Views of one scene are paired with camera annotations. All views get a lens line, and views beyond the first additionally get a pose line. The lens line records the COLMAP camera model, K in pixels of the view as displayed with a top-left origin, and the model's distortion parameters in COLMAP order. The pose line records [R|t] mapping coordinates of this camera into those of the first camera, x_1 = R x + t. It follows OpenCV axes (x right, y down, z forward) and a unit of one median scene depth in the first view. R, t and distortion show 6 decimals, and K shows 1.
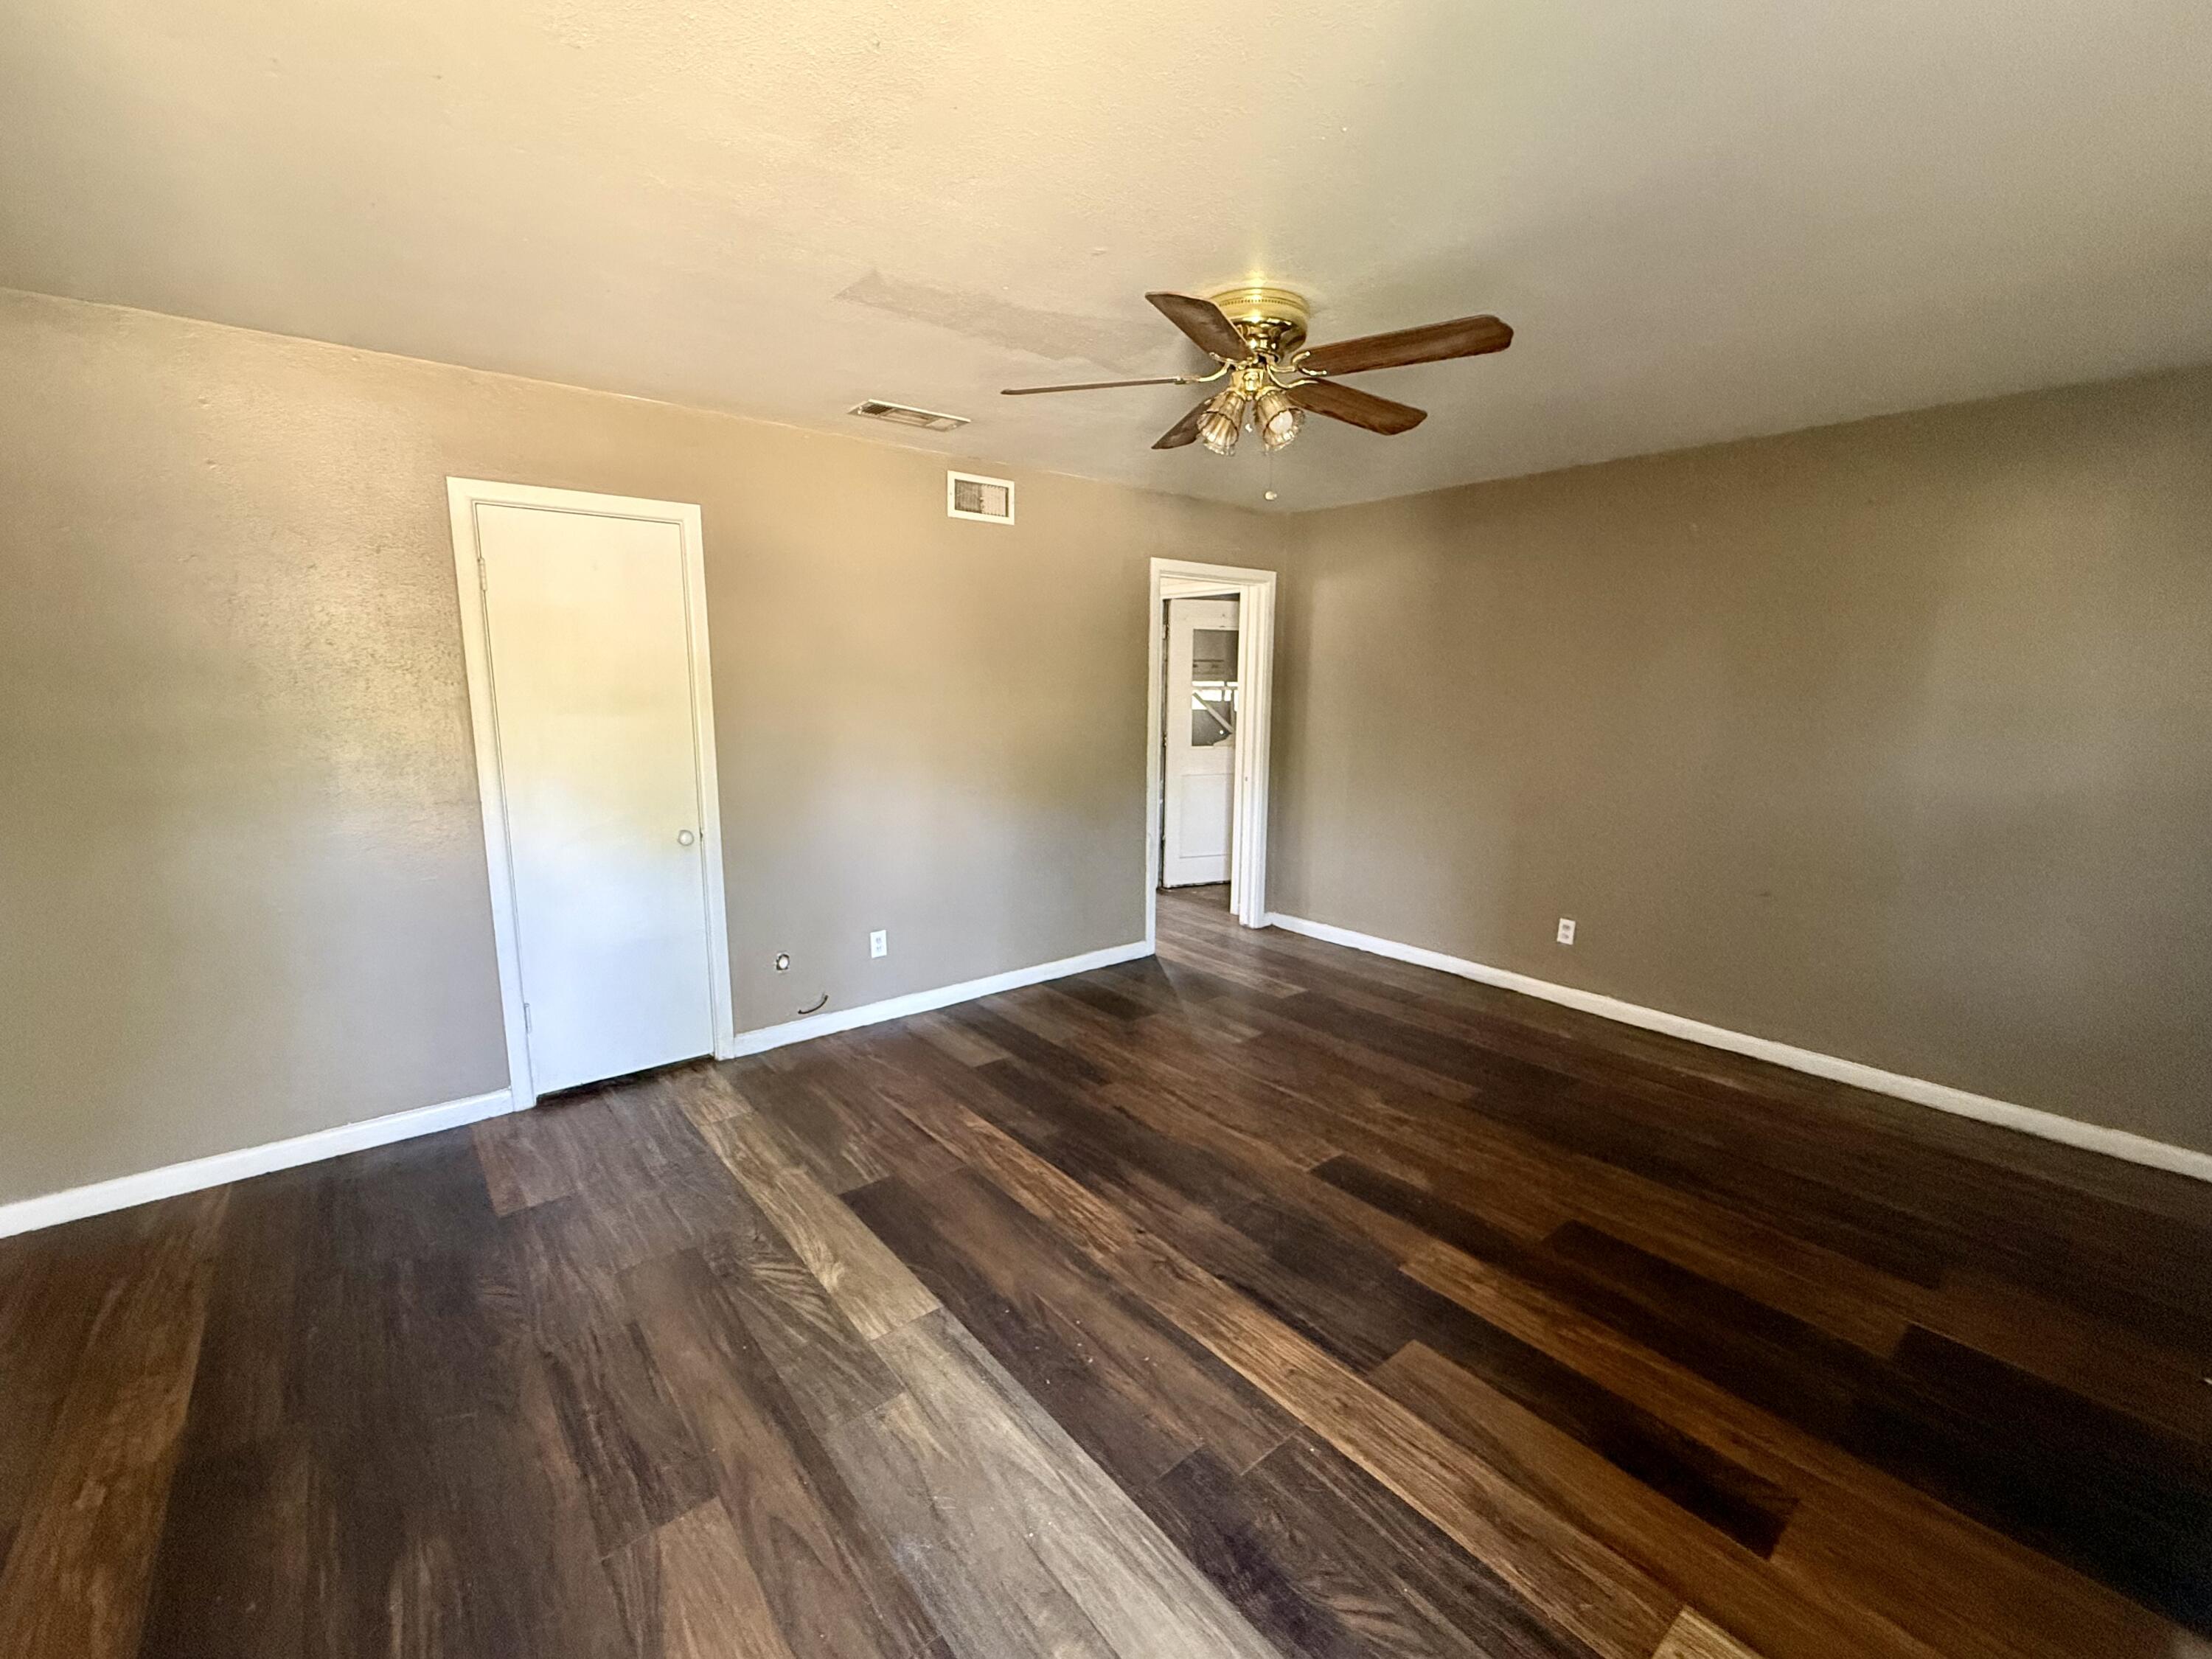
lens RADIAL K [[920.0, 0, 1092.2], [0, 920.0, 836.6], [0, 0, 1]] dist [-0.002406, 0.000172]
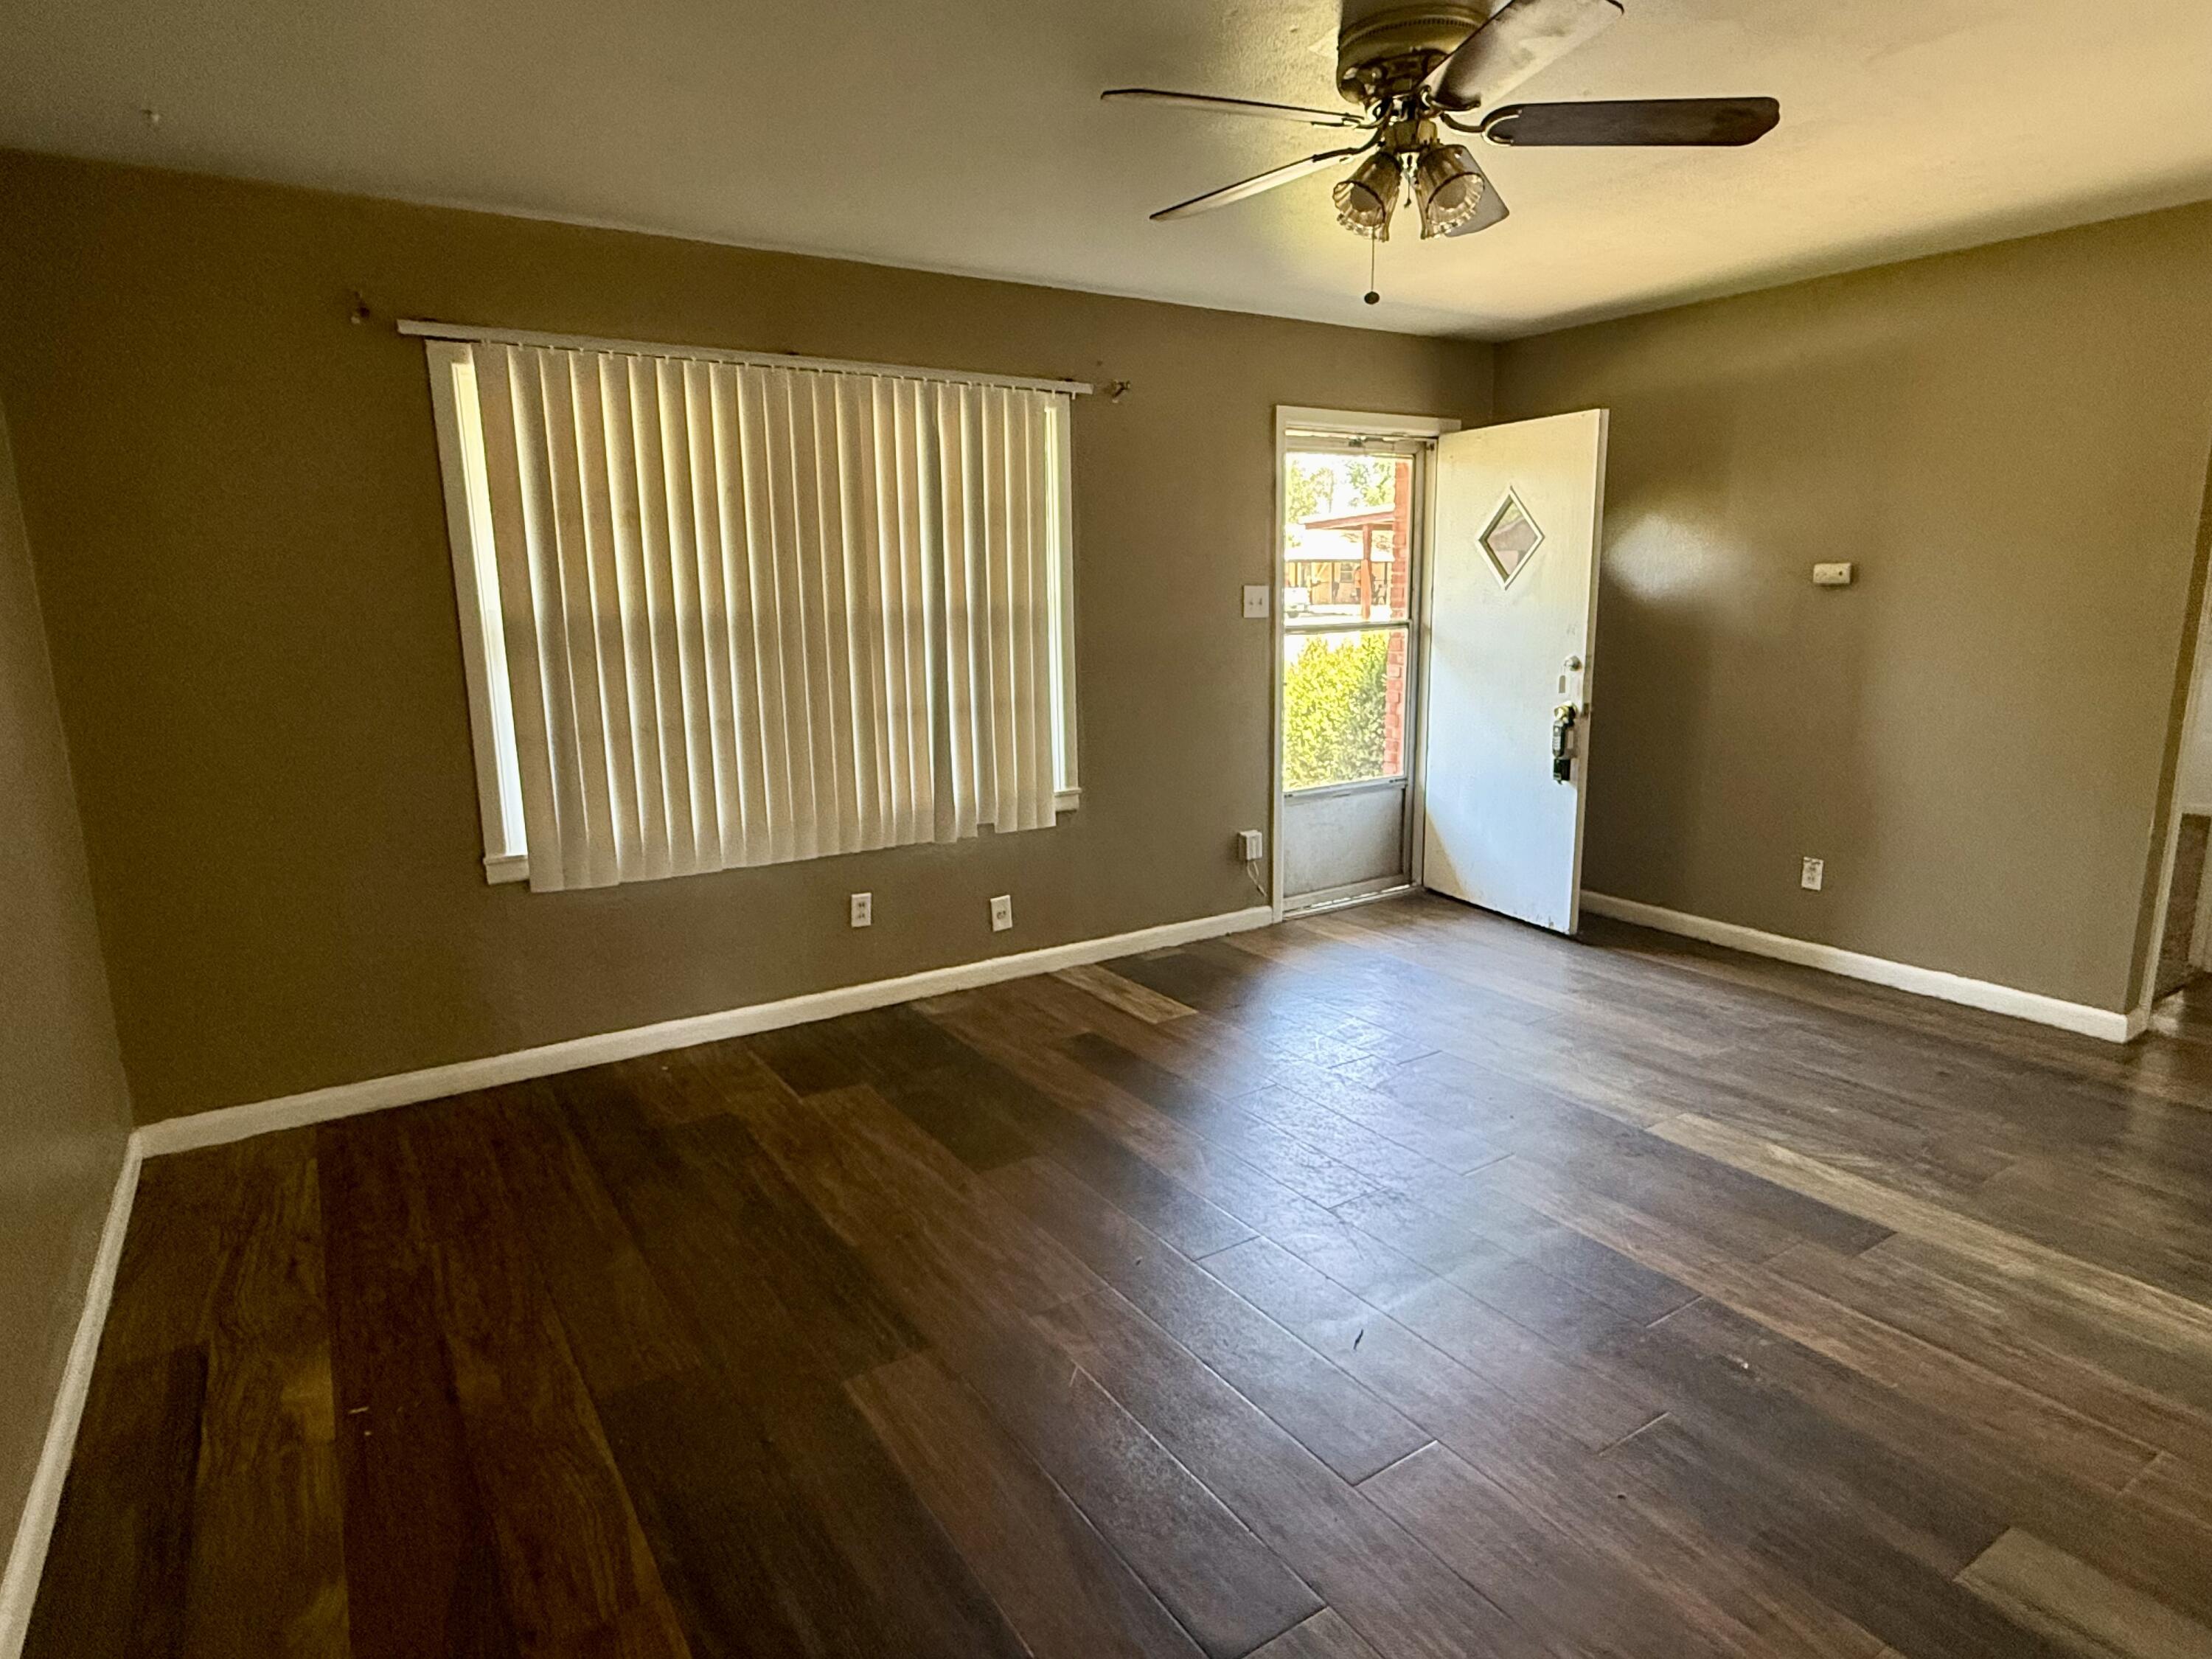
lens RADIAL K [[1237.6, 0, 1119.3], [0, 1237.6, 834.9], [0, 0, 1]] dist [-0.000197, -0.000250]
pose [[-0.996287, -0.012070, 0.085241, 0.306032], [0.019822, 0.931358, 0.363564, -0.327287], [-0.083778, 0.363904, -0.927661, 2.074149]]
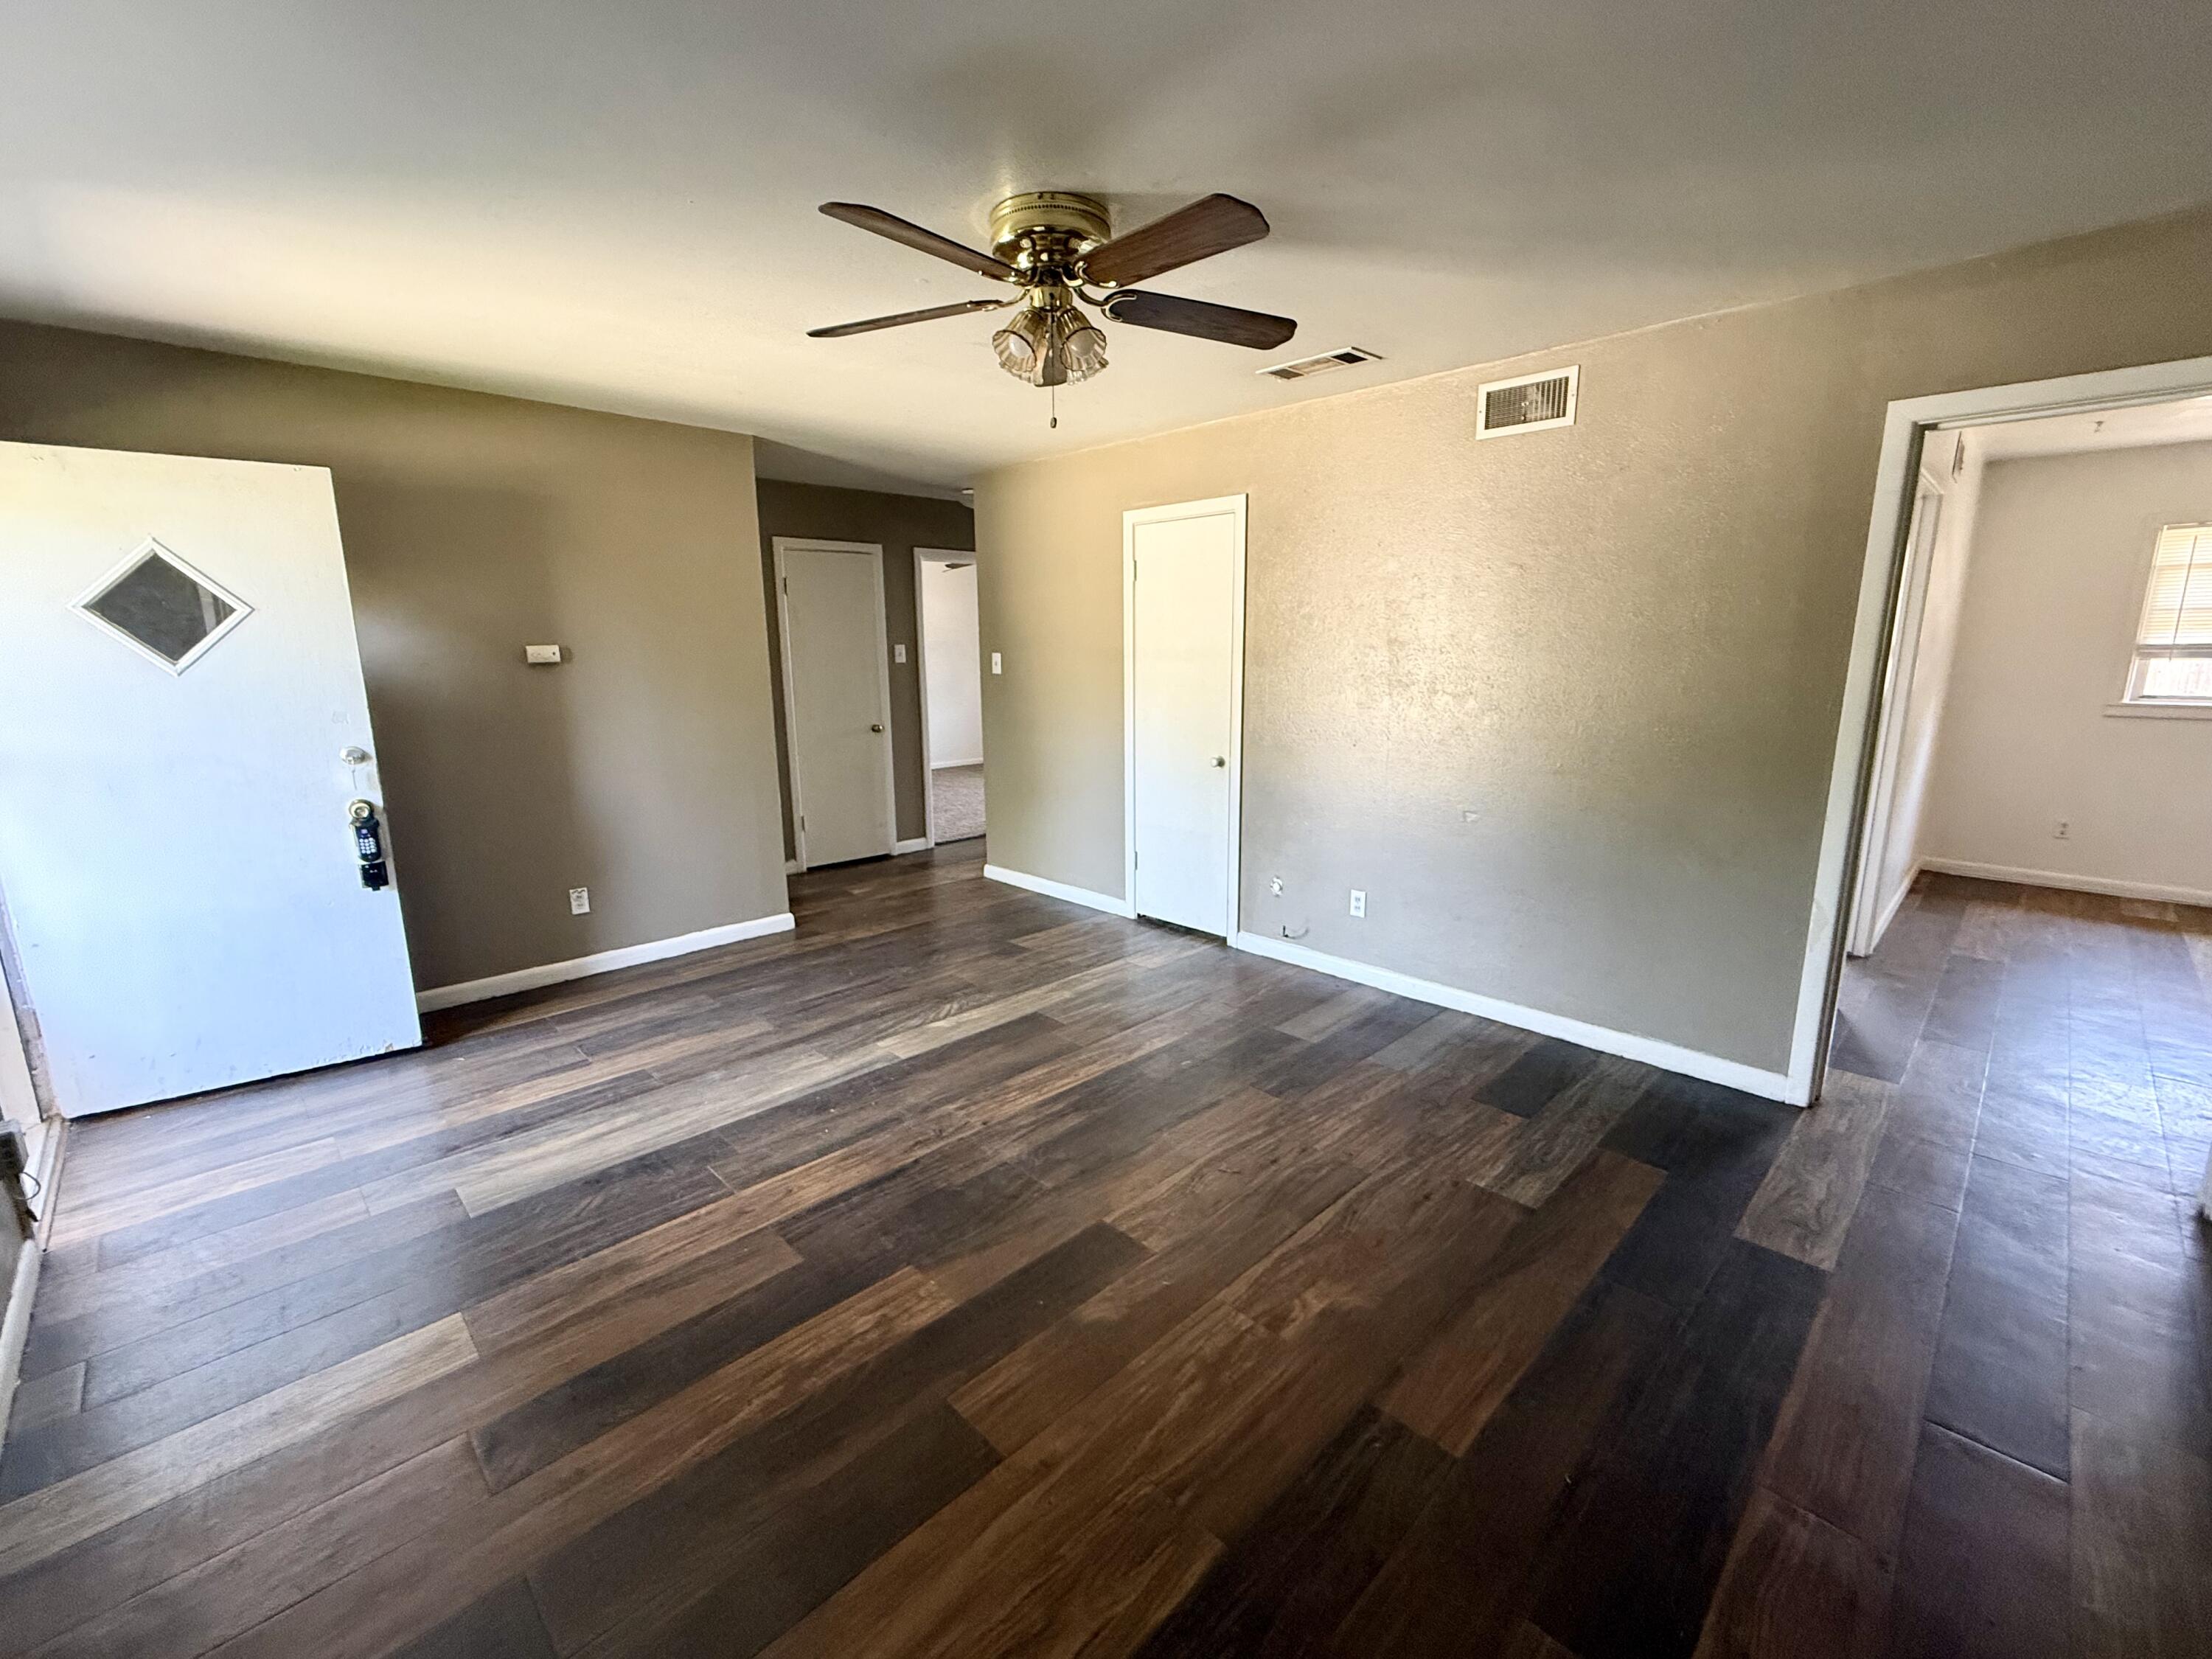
lens RADIAL K [[920.0, 0, 1105.8], [0, 920.0, 821.2], [0, 0, 1]] dist [-0.002406, 0.000172]
pose [[0.102908, 0.182946, -0.977722, 1.136969], [-0.161320, 0.972997, 0.165083, -0.145480], [0.981522, 0.140738, 0.129642, 0.974884]]
